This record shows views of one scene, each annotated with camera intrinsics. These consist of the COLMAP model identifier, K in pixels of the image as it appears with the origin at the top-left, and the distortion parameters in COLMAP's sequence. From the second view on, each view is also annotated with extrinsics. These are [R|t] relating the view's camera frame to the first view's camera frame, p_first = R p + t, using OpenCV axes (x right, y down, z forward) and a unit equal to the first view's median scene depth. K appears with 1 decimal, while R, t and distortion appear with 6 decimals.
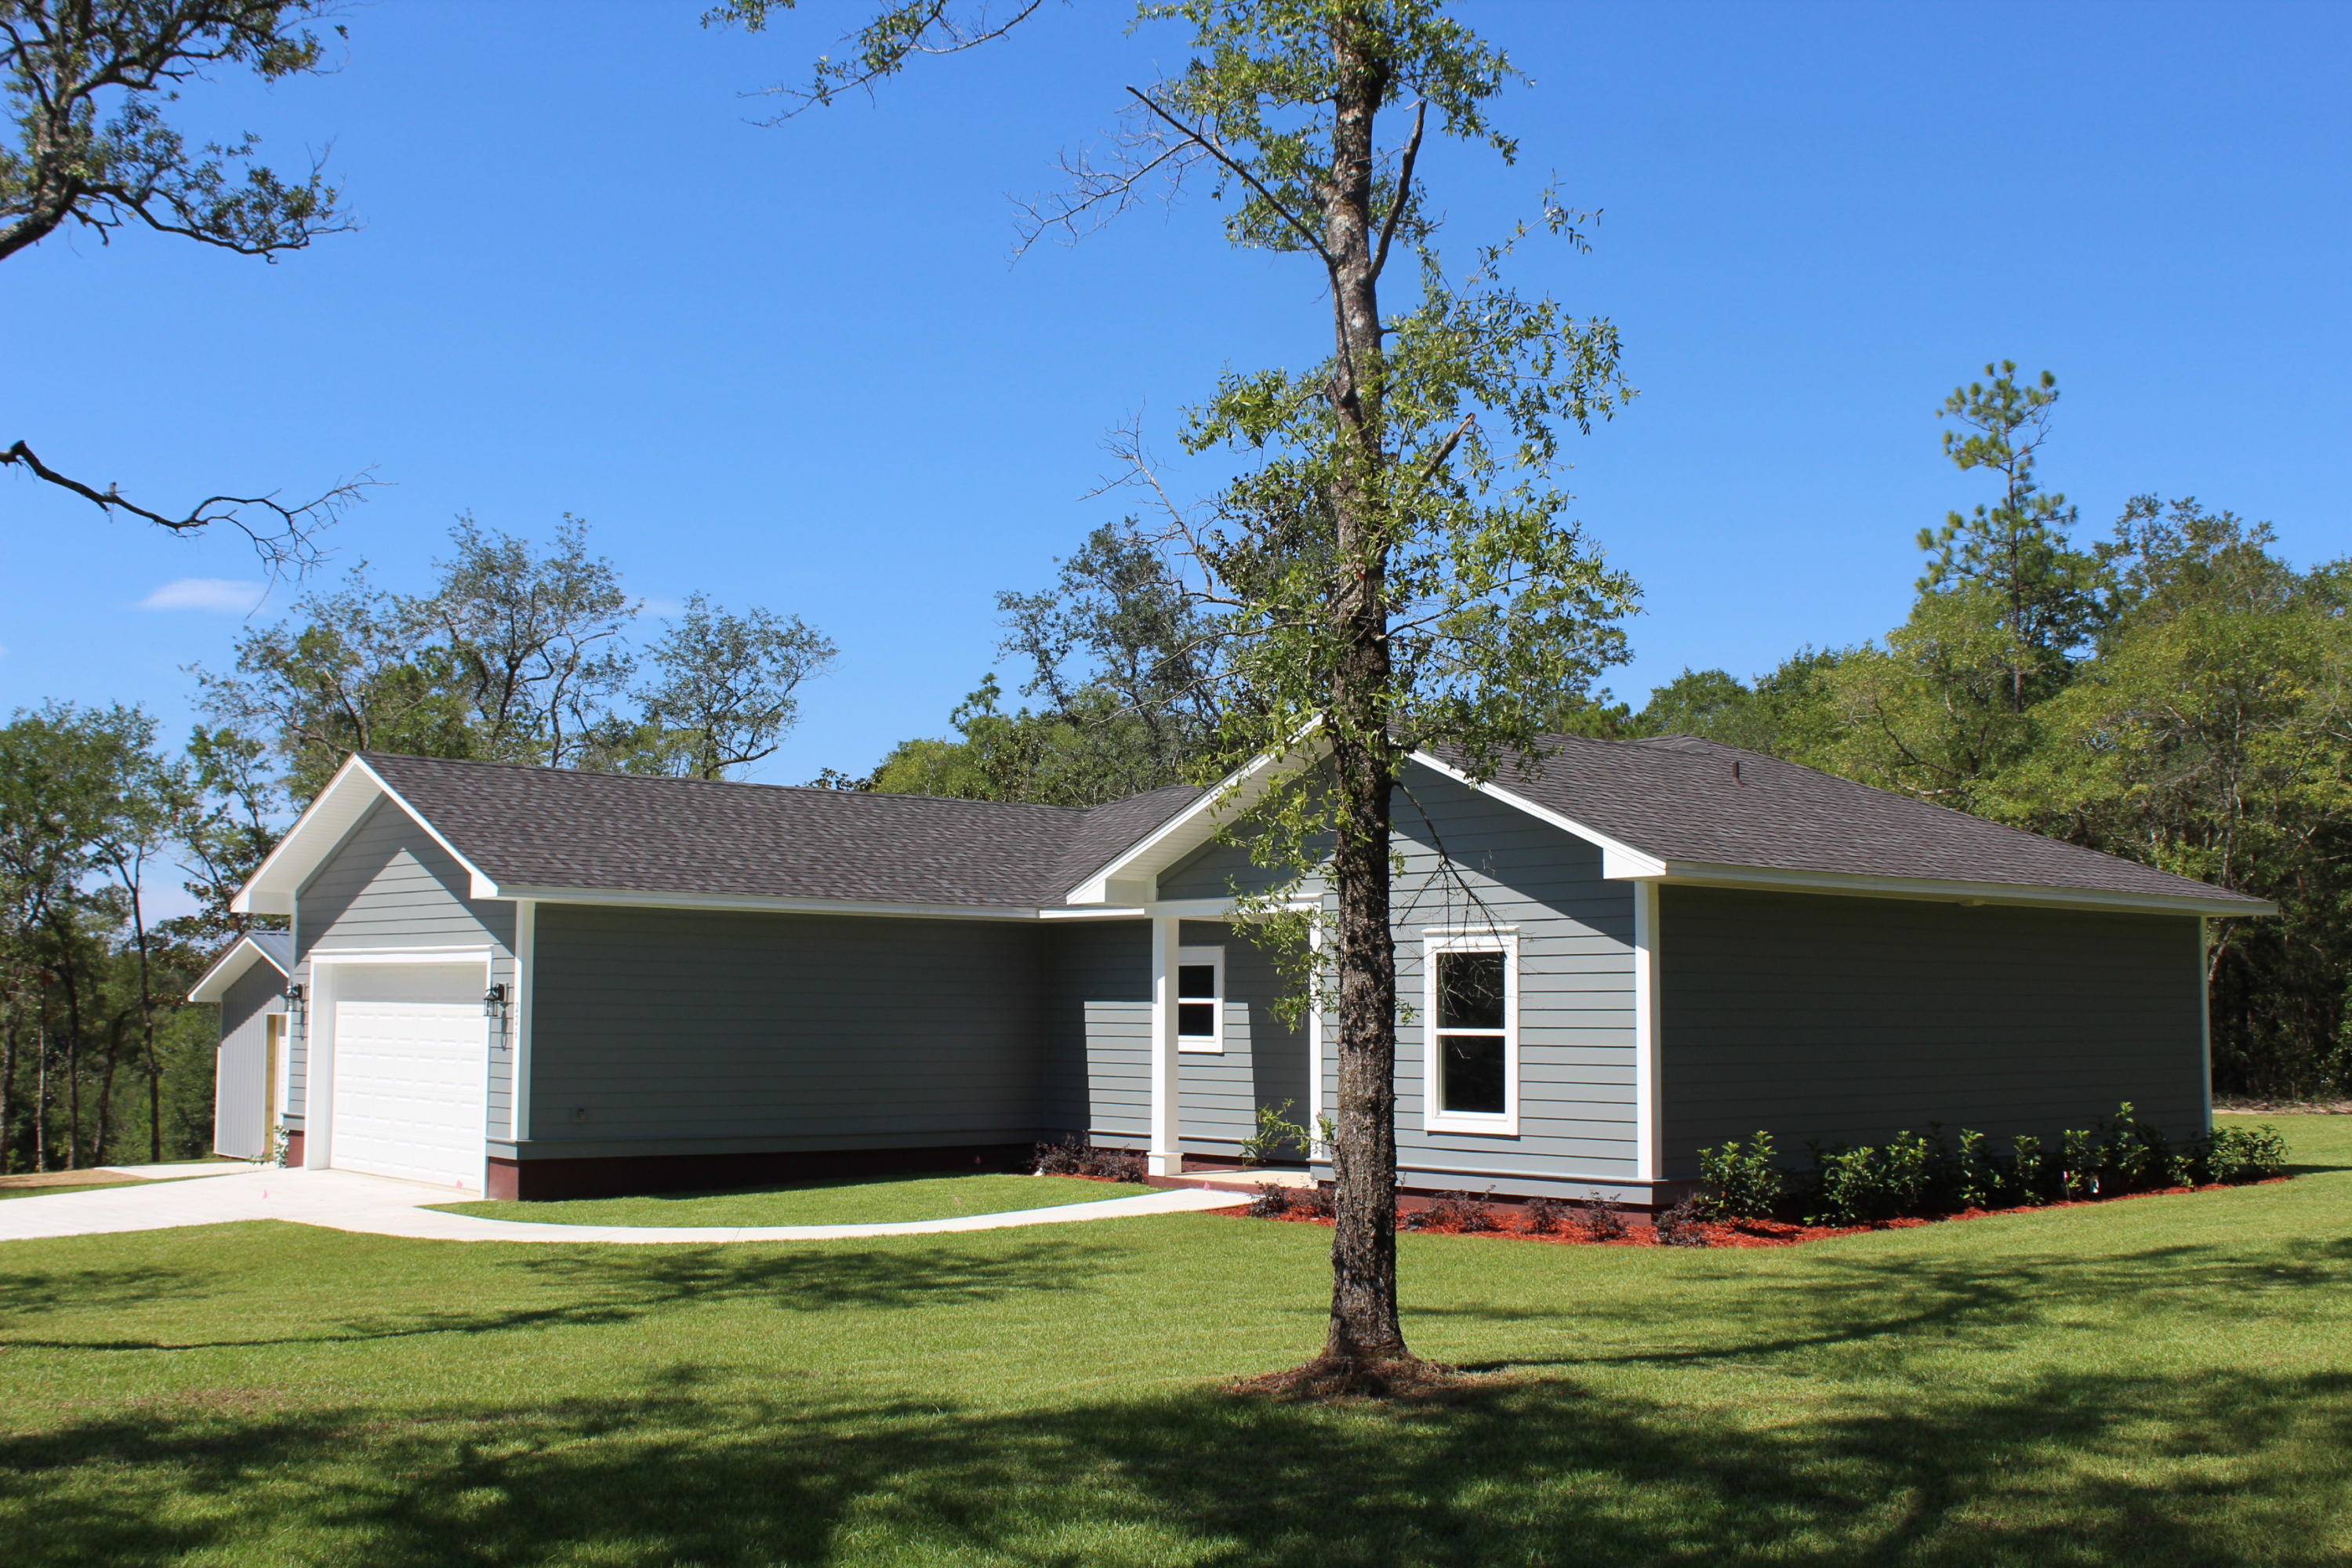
lens RADIAL K [[2483.7, 0, 1176.0], [0, 2483.7, 784.0], [0, 0, 1]] dist [-0.138624, 0.143539]
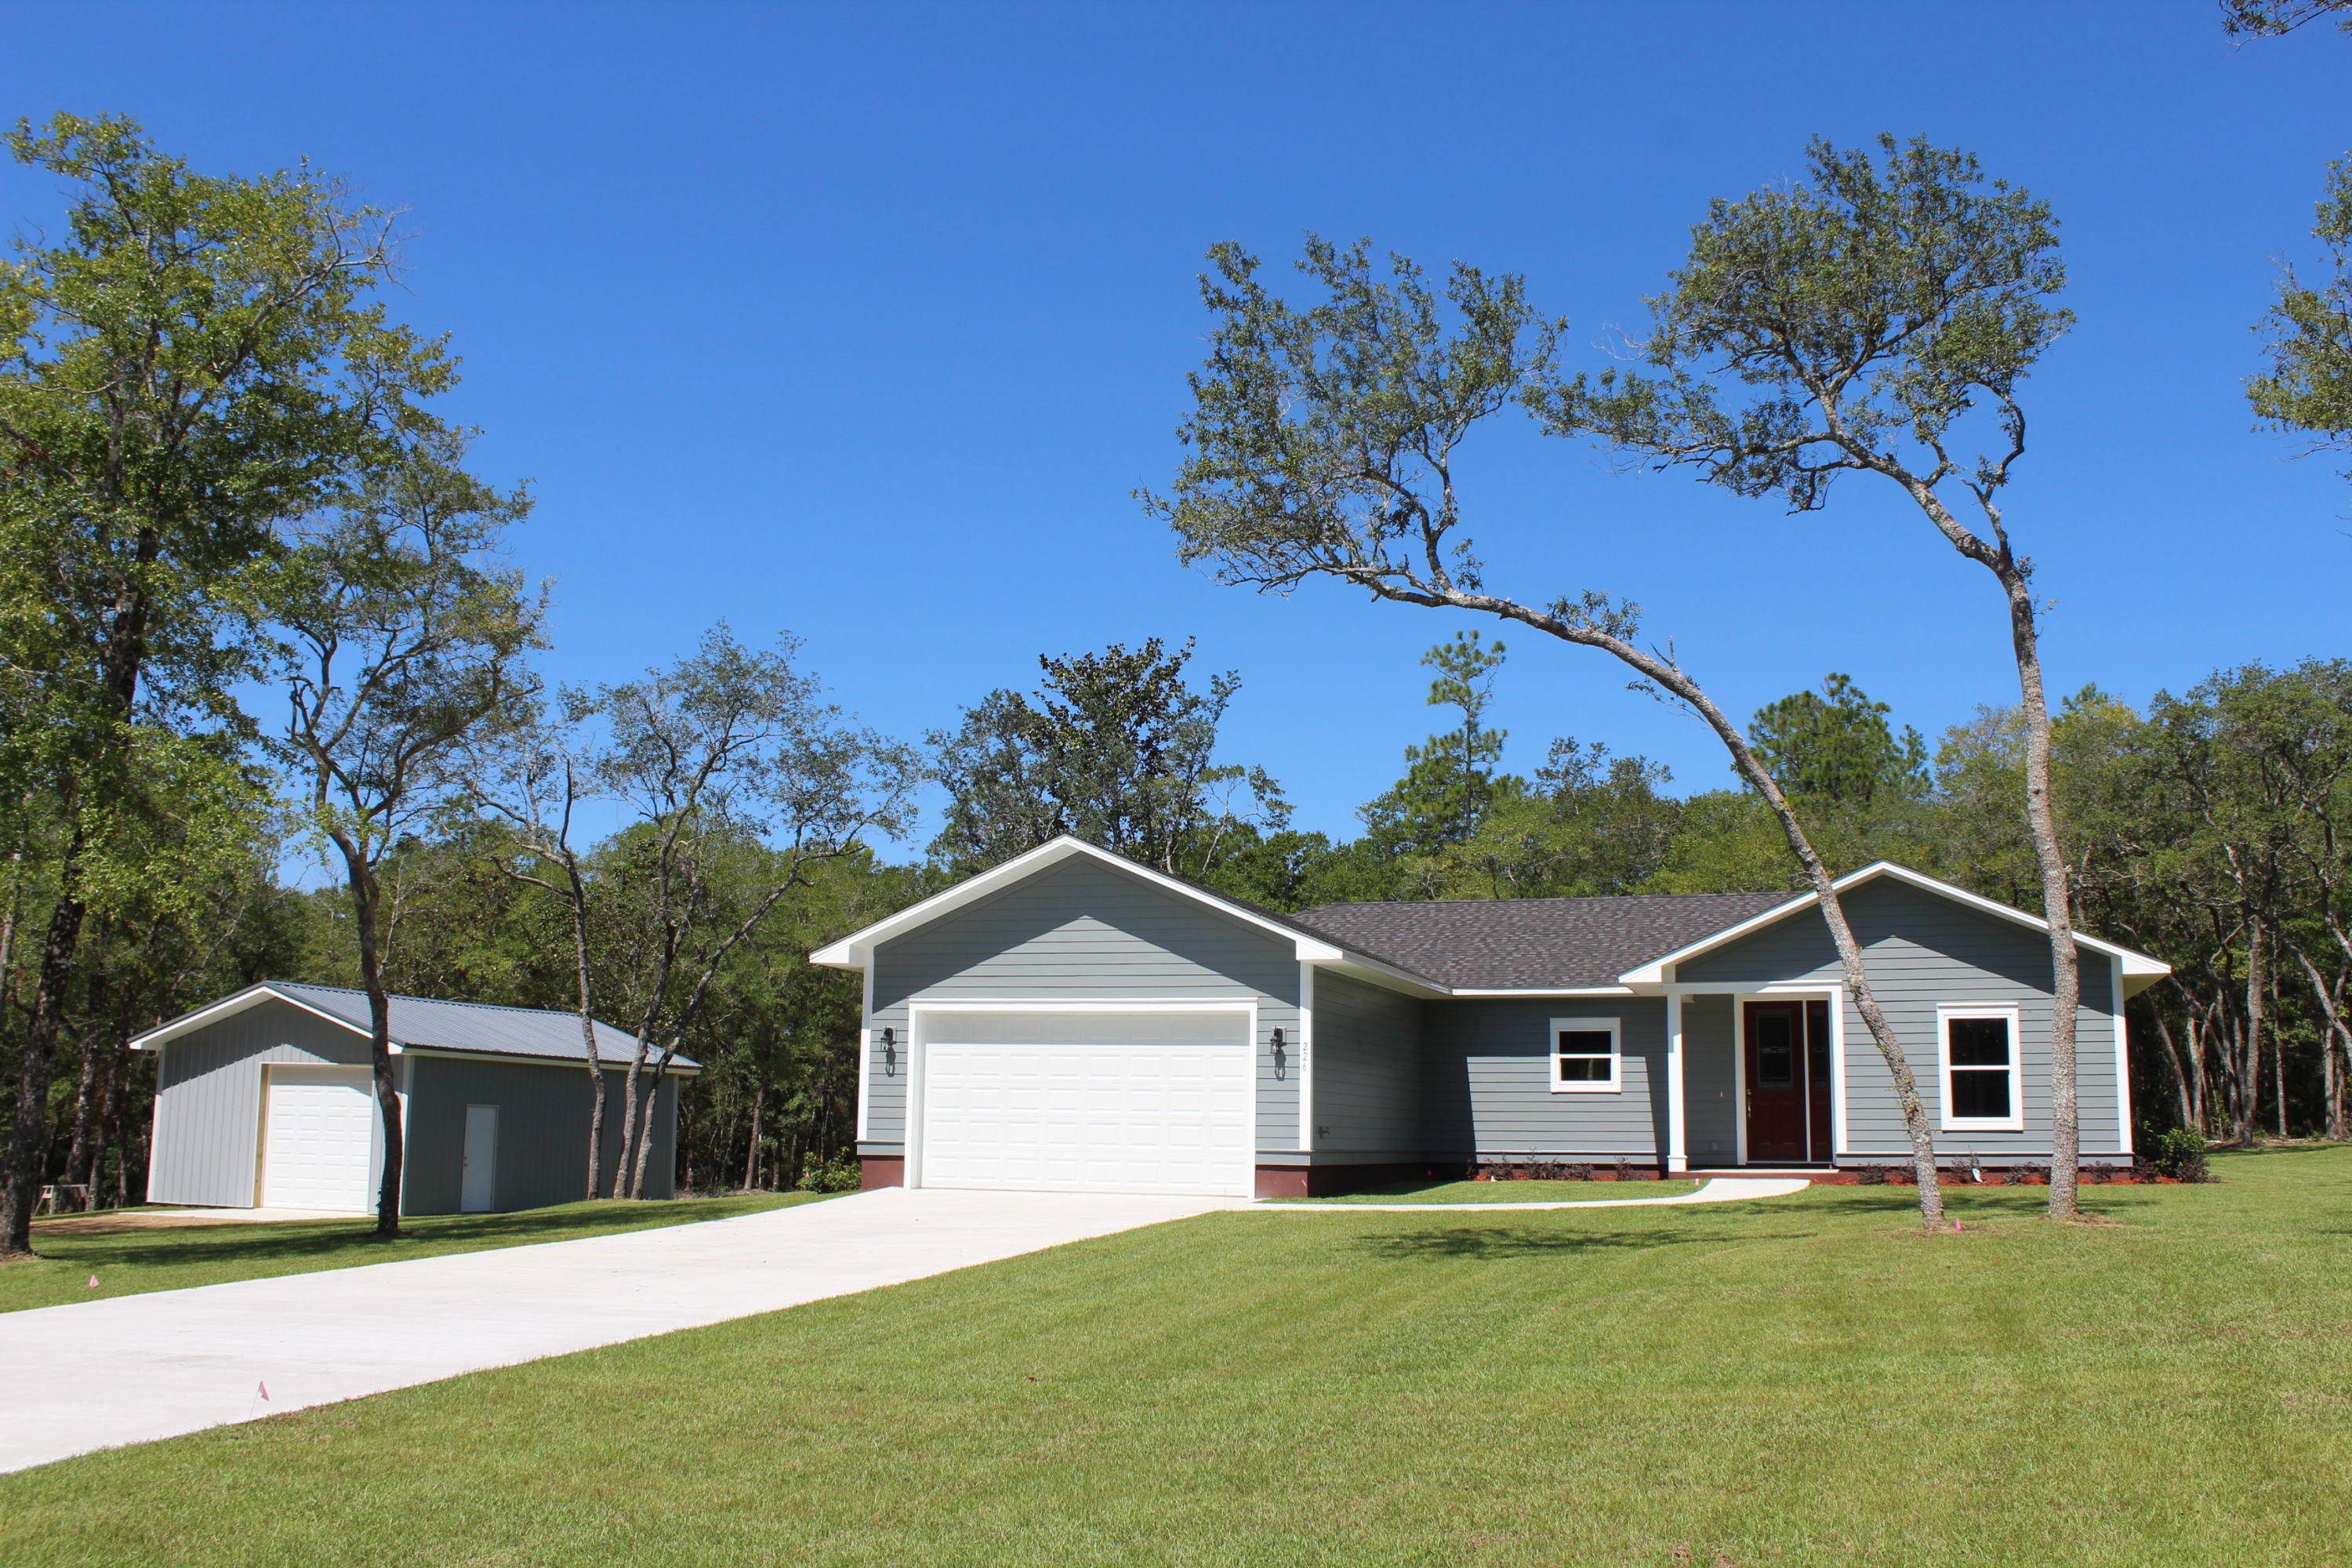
lens RADIAL K [[2178.9, 0, 1176.0], [0, 2178.9, 784.0], [0, 0, 1]] dist [-0.199954, 0.257121]
pose [[0.861659, 0.089472, 0.499539, -0.794632], [-0.056468, 0.995127, -0.080836, 0.043800], [-0.504337, 0.041445, 0.862512, 0.044805]]
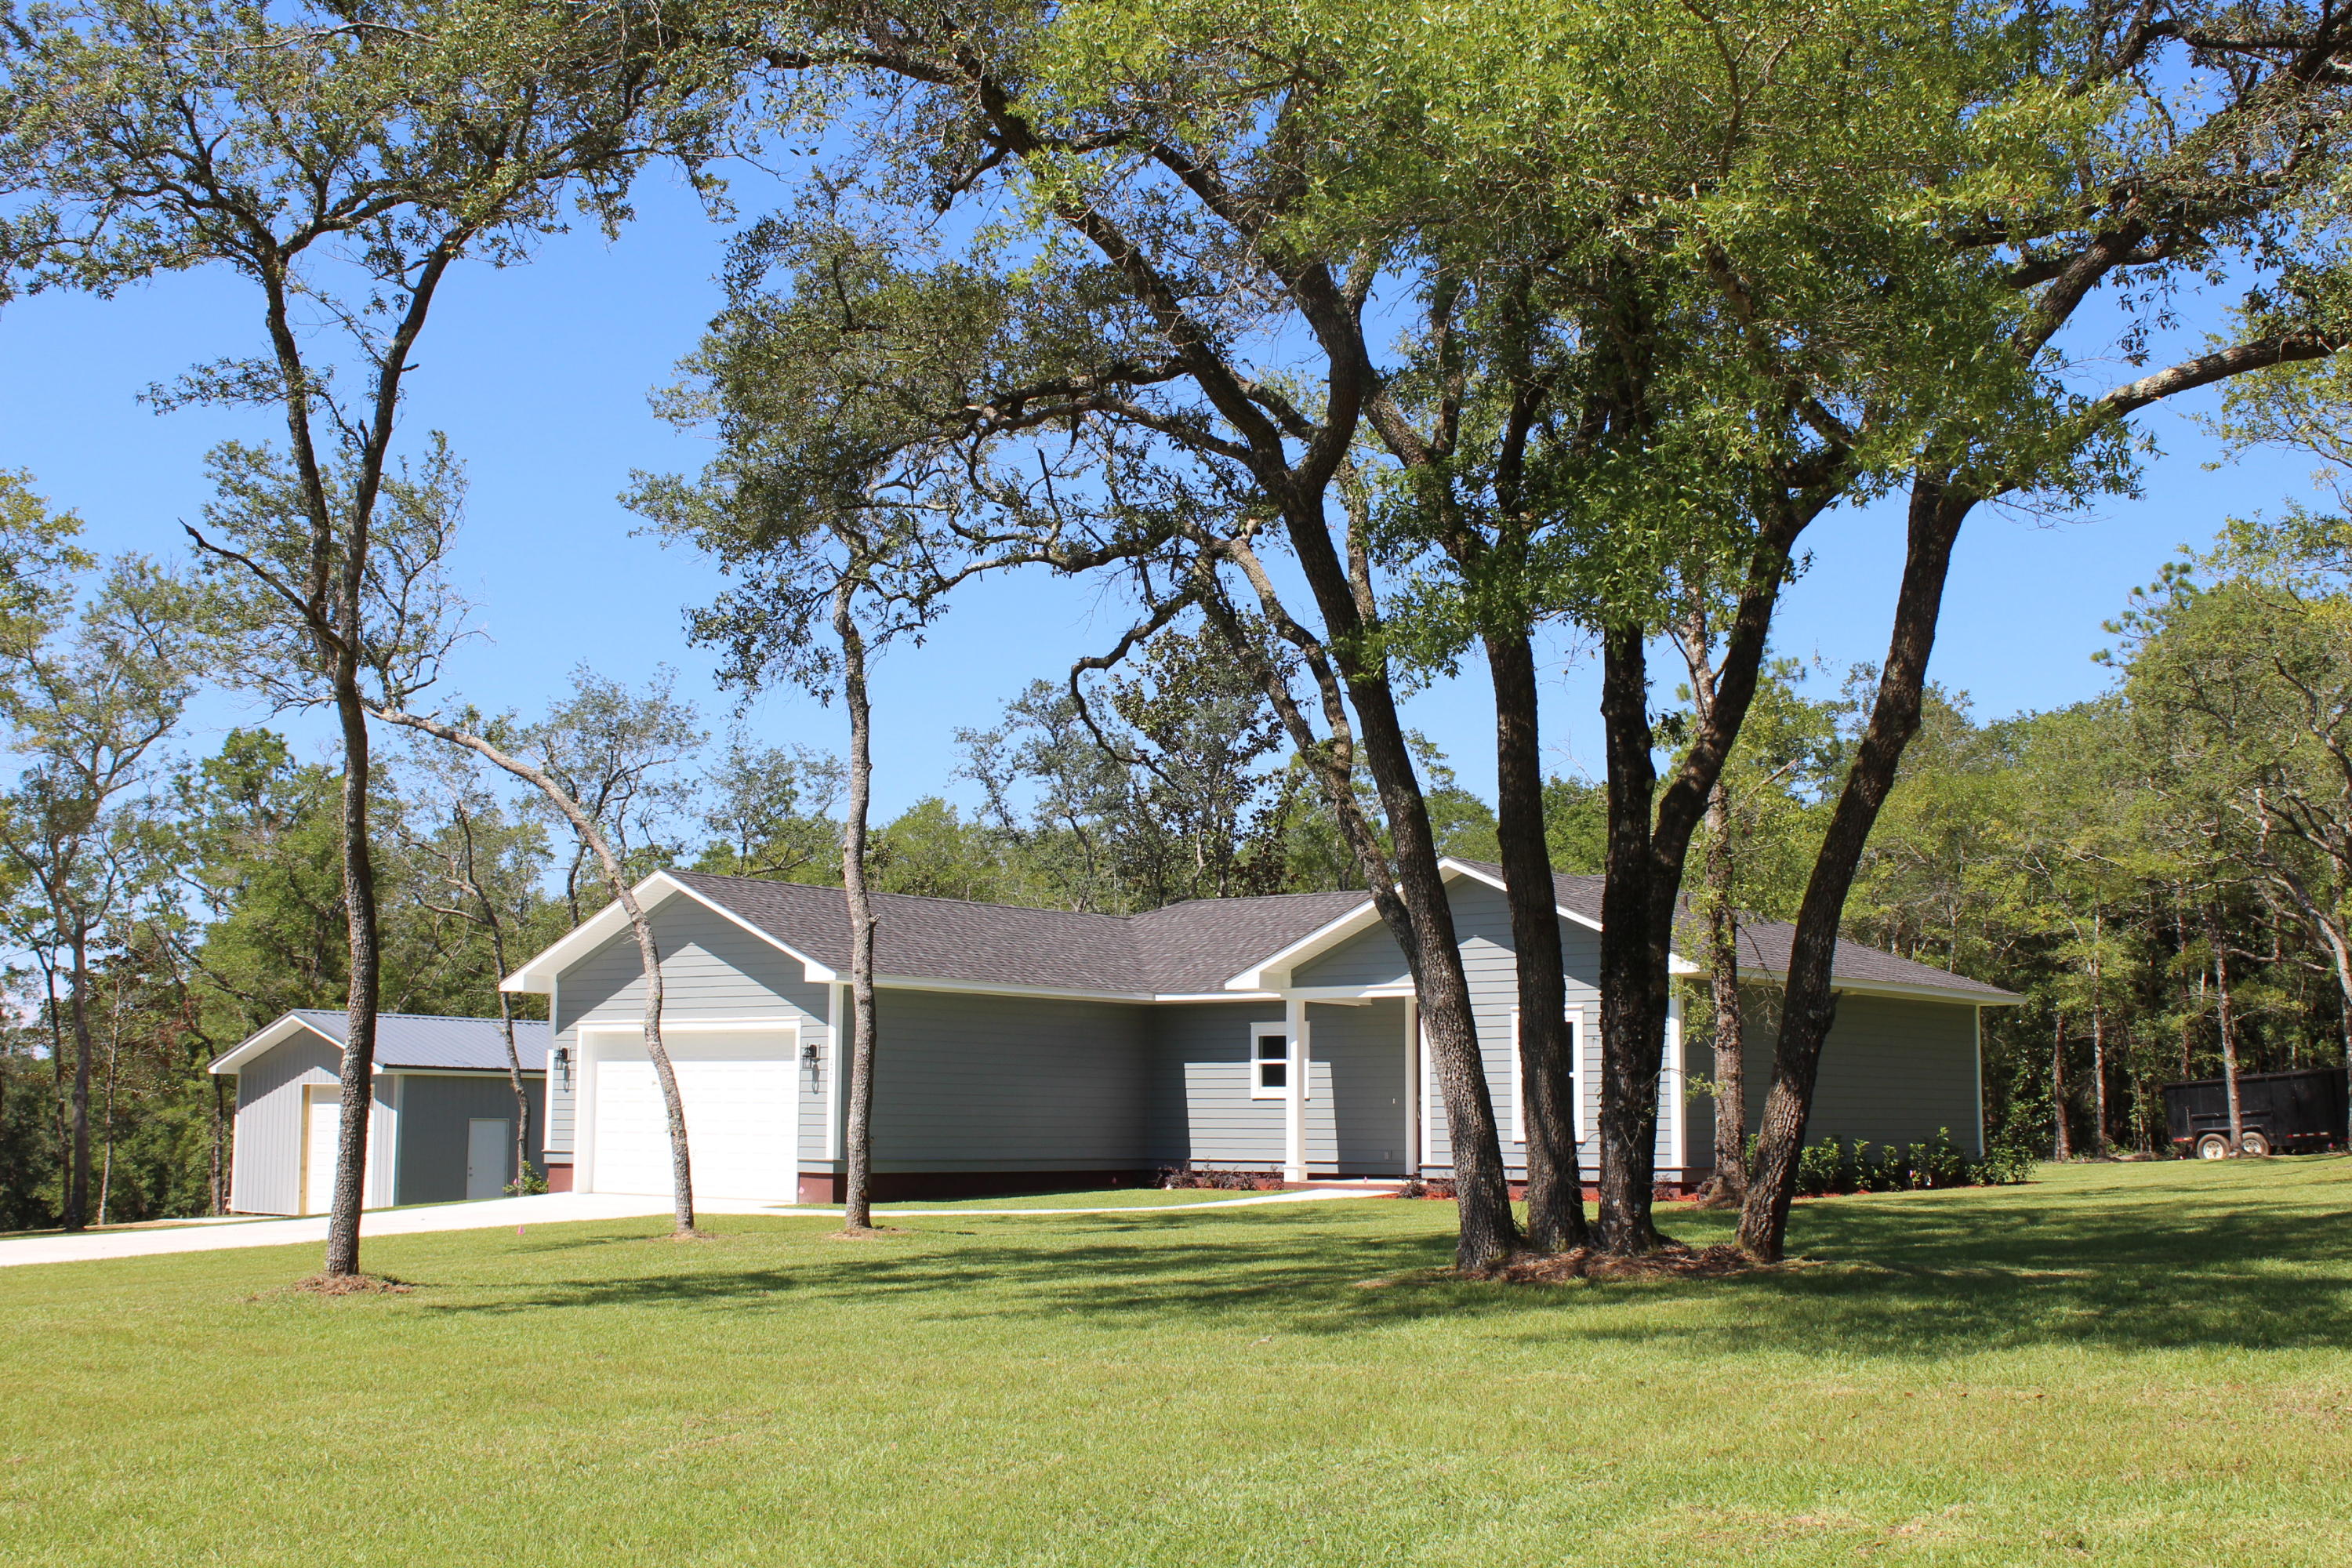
lens RADIAL K [[2688.9, 0, 1176.0], [0, 2688.9, 784.0], [0, 0, 1]] dist [-0.131075, 0.009870]
pose [[0.985684, 0.022436, 0.167106, -0.291303], [-0.016821, 0.999248, -0.034945, -0.012657], [-0.167764, 0.031634, 0.985320, -0.442577]]
